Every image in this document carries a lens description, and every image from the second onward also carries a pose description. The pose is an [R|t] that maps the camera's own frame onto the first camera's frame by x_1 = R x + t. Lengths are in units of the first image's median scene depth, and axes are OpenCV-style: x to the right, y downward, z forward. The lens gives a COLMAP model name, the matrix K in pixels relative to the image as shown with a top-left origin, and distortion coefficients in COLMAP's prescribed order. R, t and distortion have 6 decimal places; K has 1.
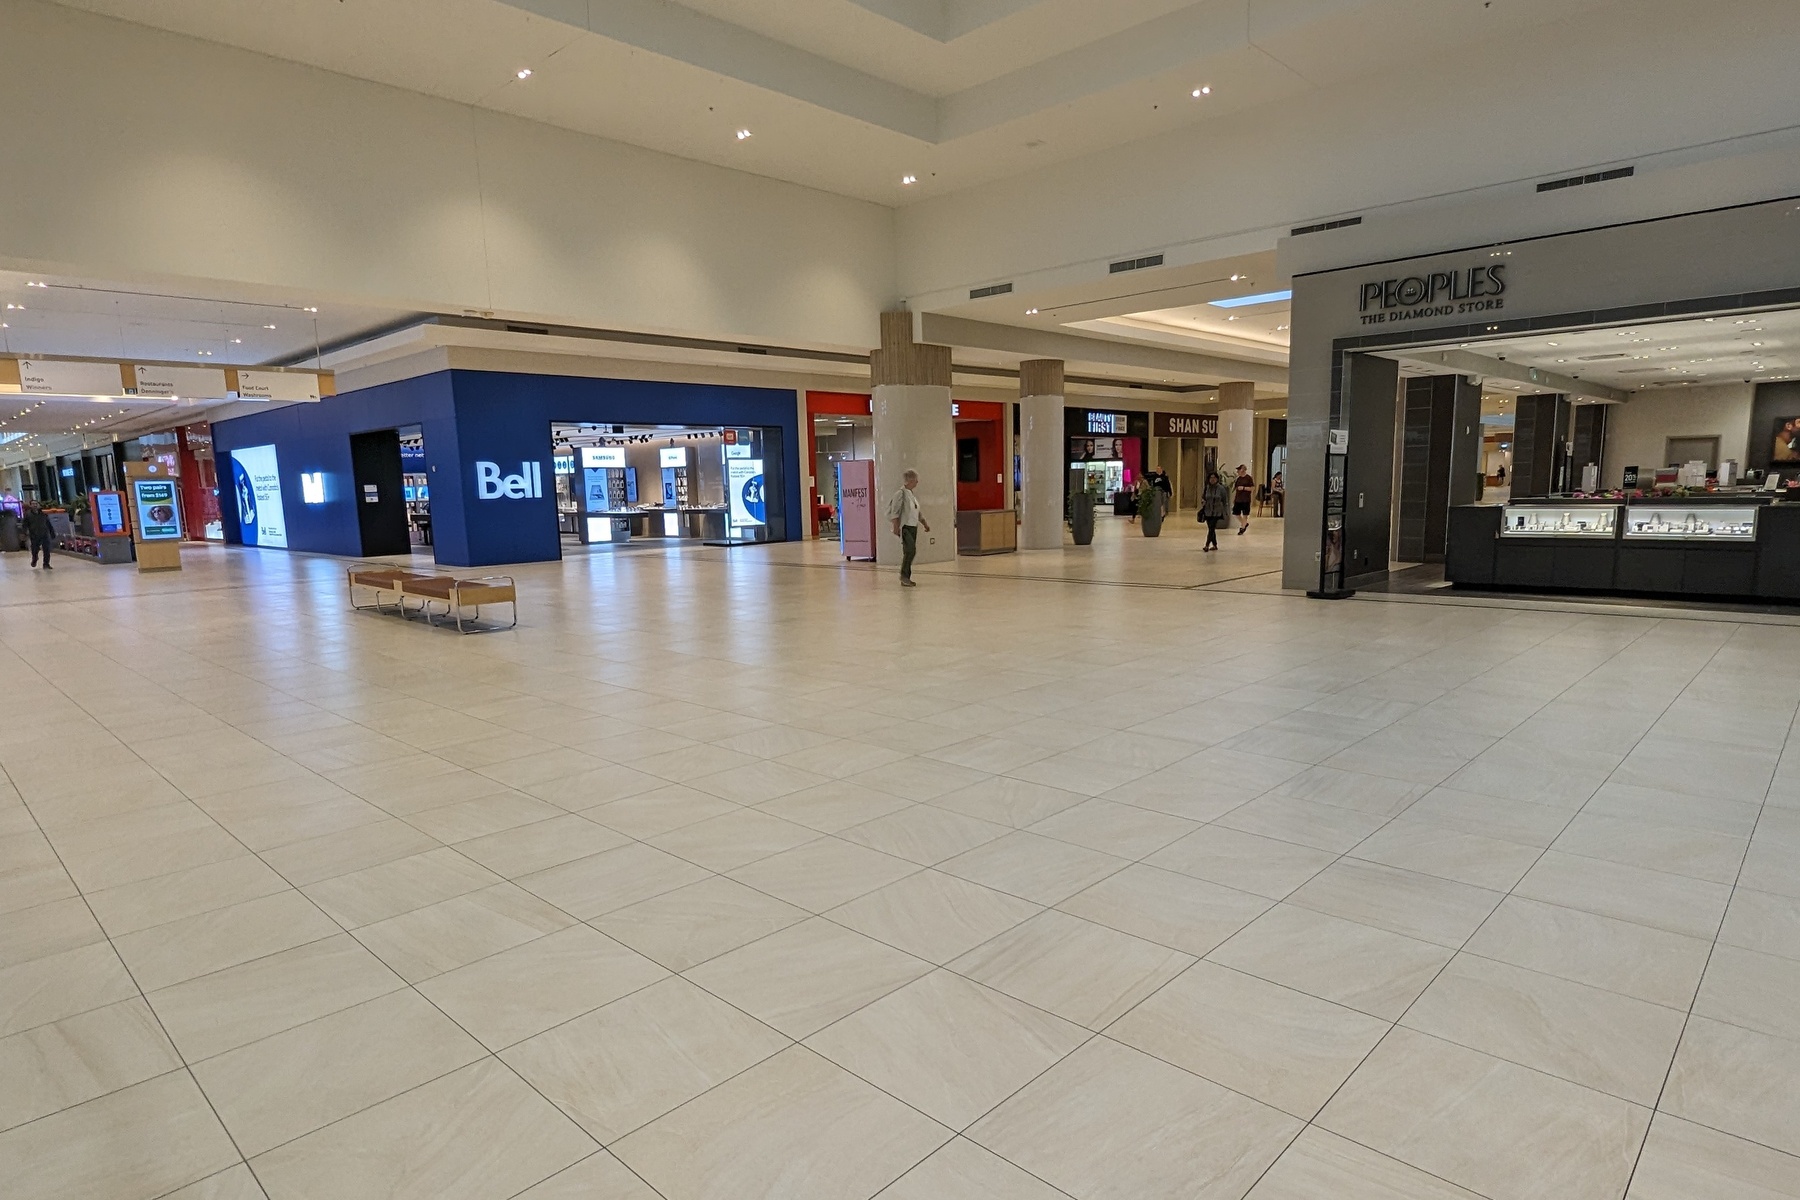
lens RADIAL K [[1009.2, 0, 903.6], [0, 1009.2, 640.6], [0, 0, 1]] dist [0.003340, 0.001175]
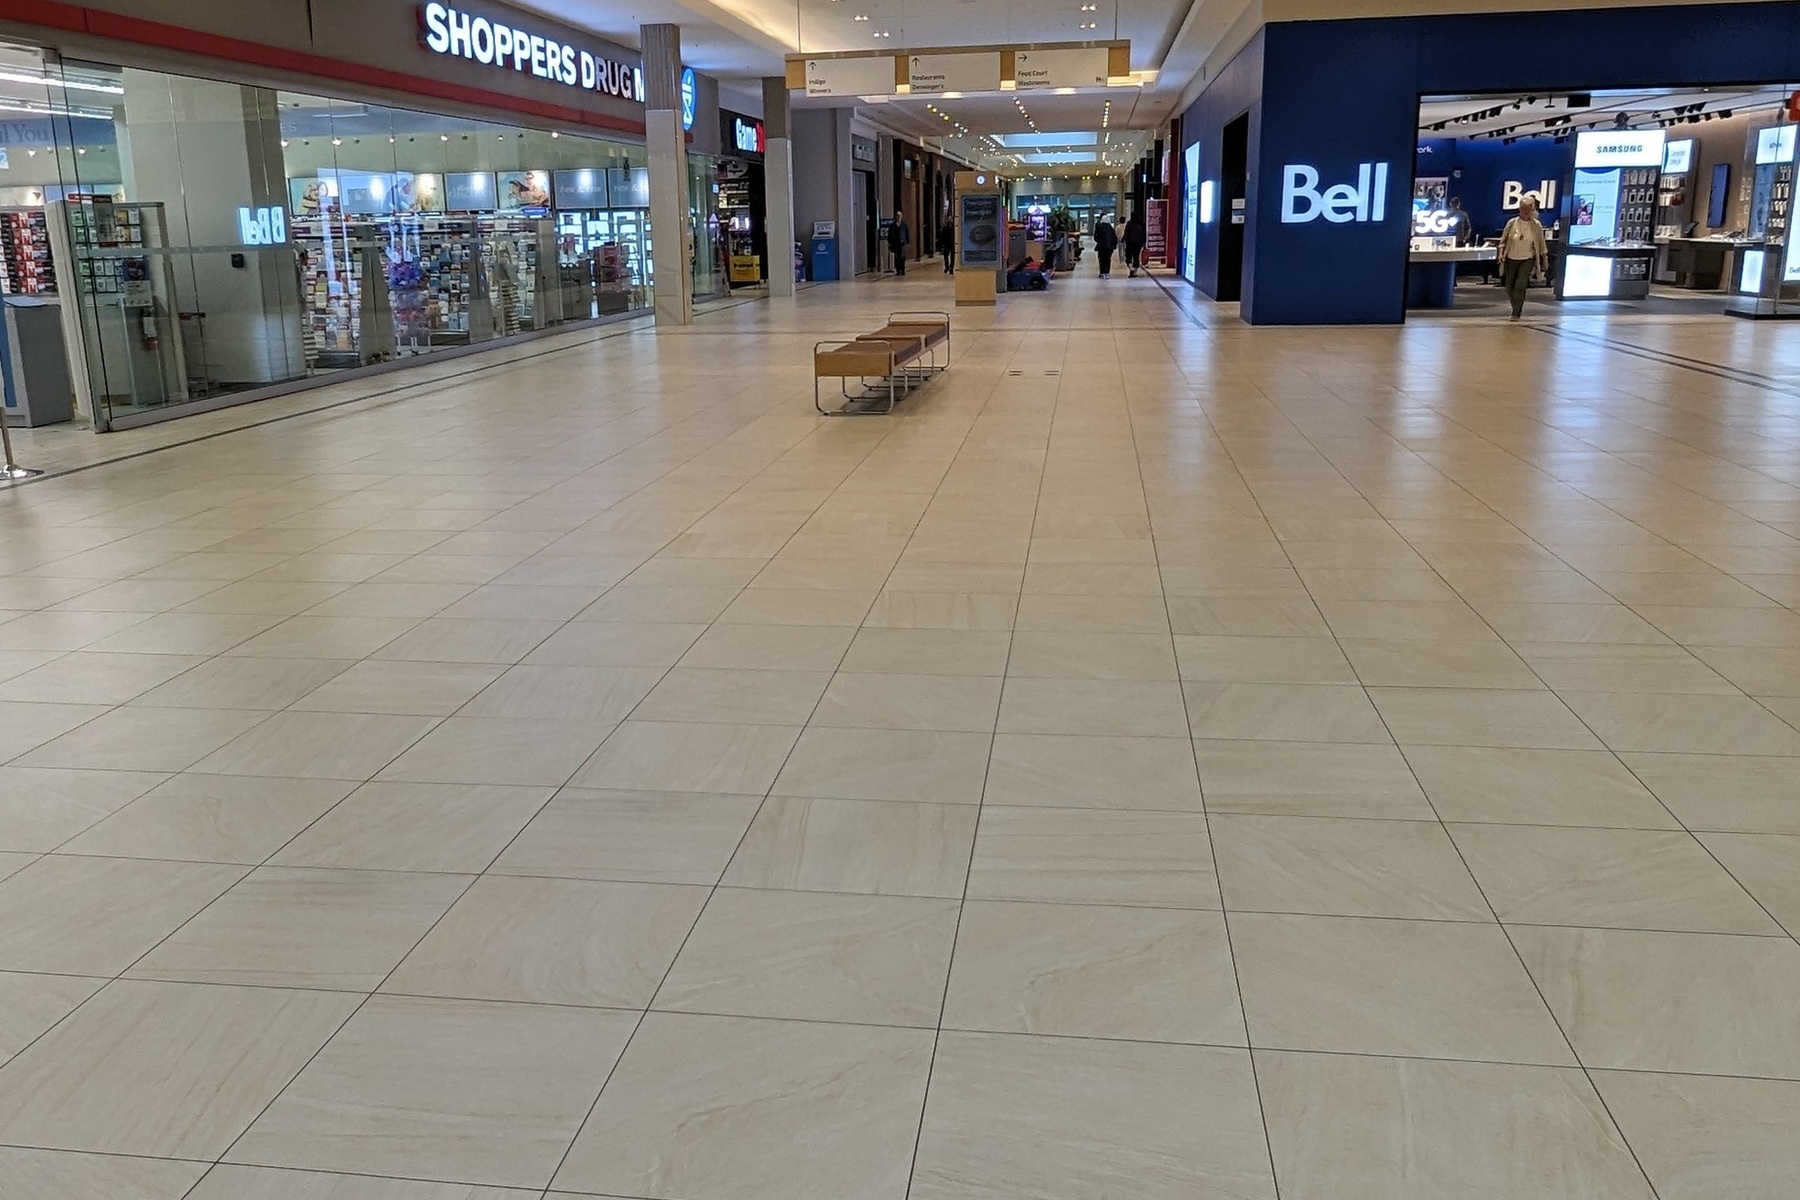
lens RADIAL K [[1472.0, 0, 900.0], [0, 1472.0, 600.0], [0, 0, 1]] dist [0.005969, 0.007636]
pose [[0.571580, 0.218701, -0.790864, 0.248725], [-0.123342, 0.975775, 0.180692, -0.040454], [0.811223, -0.005733, 0.584709, 0.218481]]
